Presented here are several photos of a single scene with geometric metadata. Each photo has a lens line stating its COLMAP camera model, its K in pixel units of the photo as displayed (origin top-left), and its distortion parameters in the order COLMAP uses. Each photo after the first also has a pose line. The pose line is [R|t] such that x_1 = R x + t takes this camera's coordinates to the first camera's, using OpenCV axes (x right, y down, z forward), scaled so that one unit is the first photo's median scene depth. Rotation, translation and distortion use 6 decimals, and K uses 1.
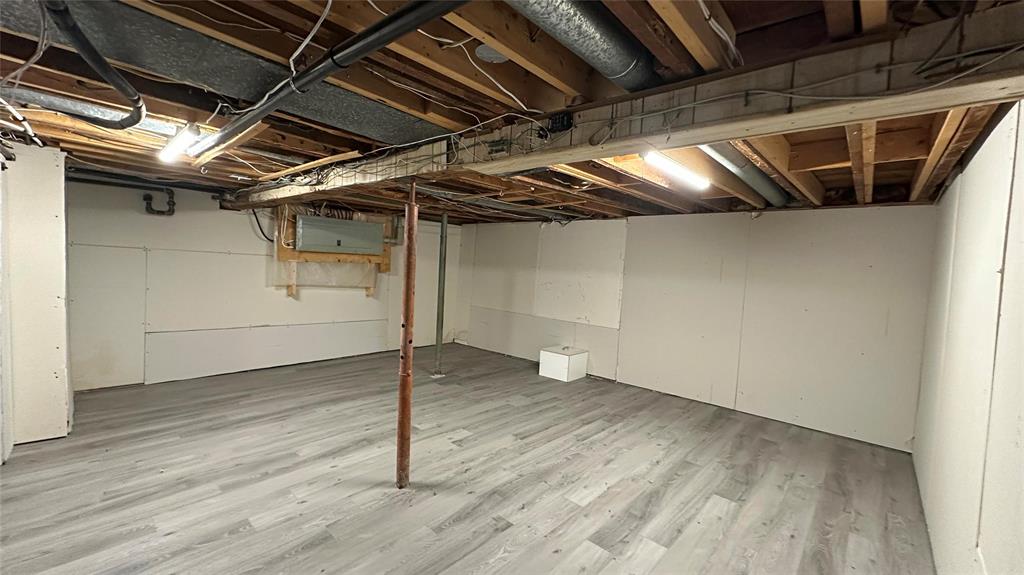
lens RADIAL K [[405.7, 0, 512.0], [0, 405.7, 287.5], [0, 0, 1]] dist [-0.002877, -0.000076]
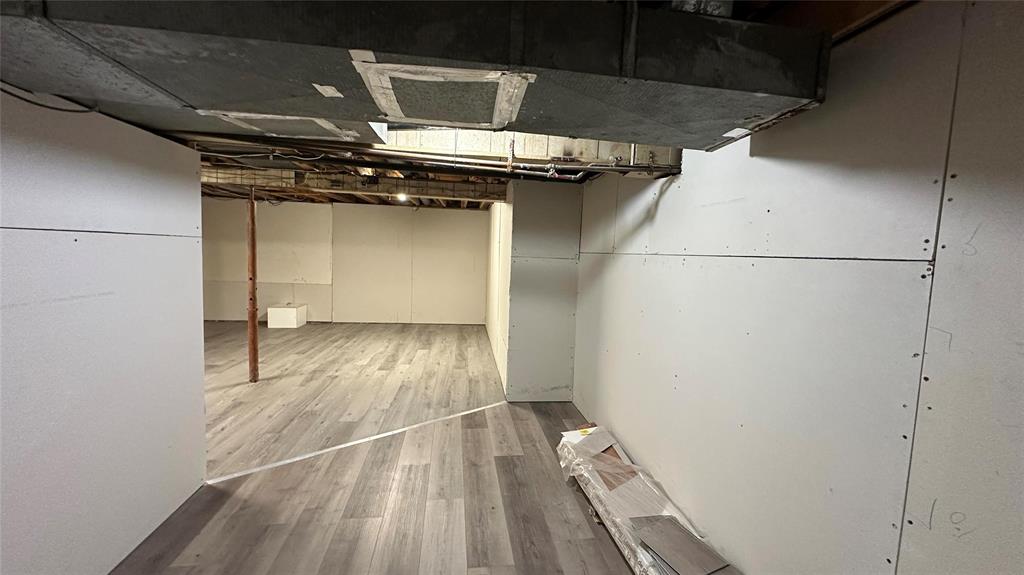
lens RADIAL K [[405.7, 0, 512.0], [0, 405.7, 287.5], [0, 0, 1]] dist [-0.002877, -0.000076]
pose [[0.658830, -0.091434, 0.746715, -0.729388], [0.036421, 0.995299, 0.089738, 0.021849], [-0.751410, -0.031926, 0.659063, -0.747181]]
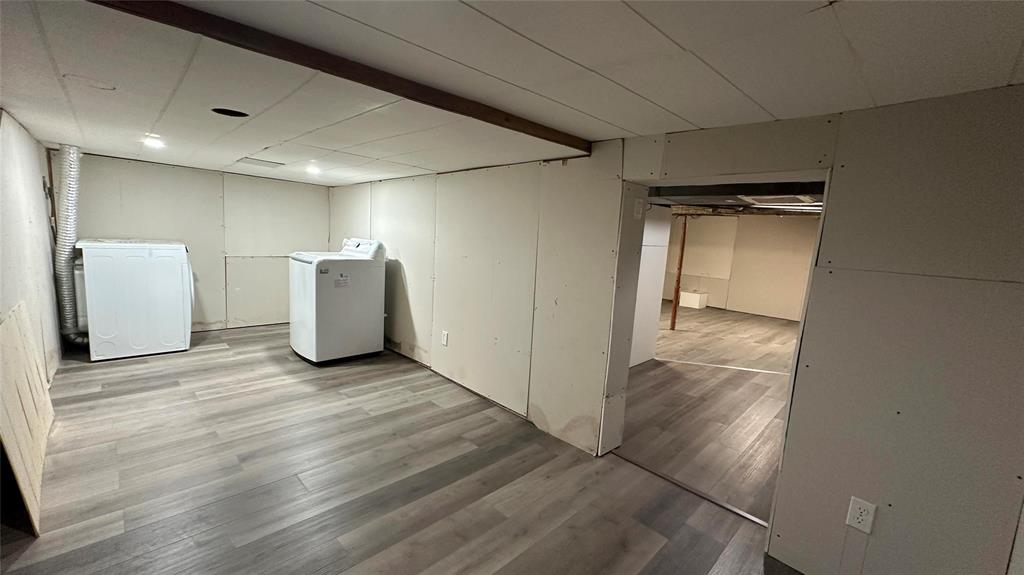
lens RADIAL K [[405.7, 0, 512.0], [0, 405.7, 287.5], [0, 0, 1]] dist [-0.002877, -0.000076]
pose [[0.997348, 0.019971, -0.069991, -1.128927], [-0.014612, 0.996982, 0.076252, 0.029432], [0.071303, -0.075027, 0.994629, -1.695846]]
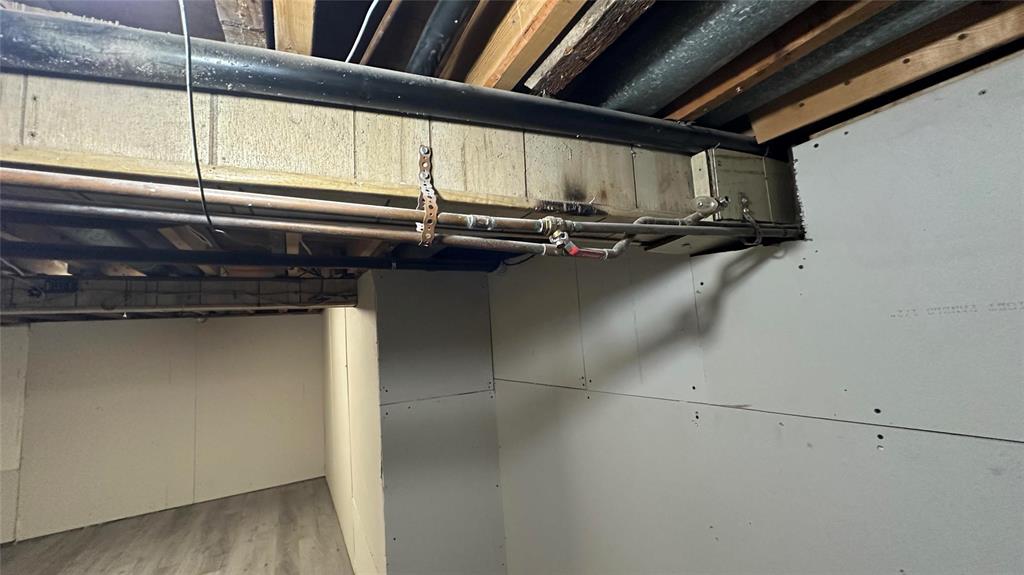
lens RADIAL K [[405.7, 0, 512.0], [0, 405.7, 287.5], [0, 0, 1]] dist [-0.002877, -0.000076]
pose [[0.324452, 0.037364, 0.945164, -0.337664], [0.141102, 0.986128, -0.087420, -0.075592], [-0.935319, 0.161728, 0.314679, -0.339081]]
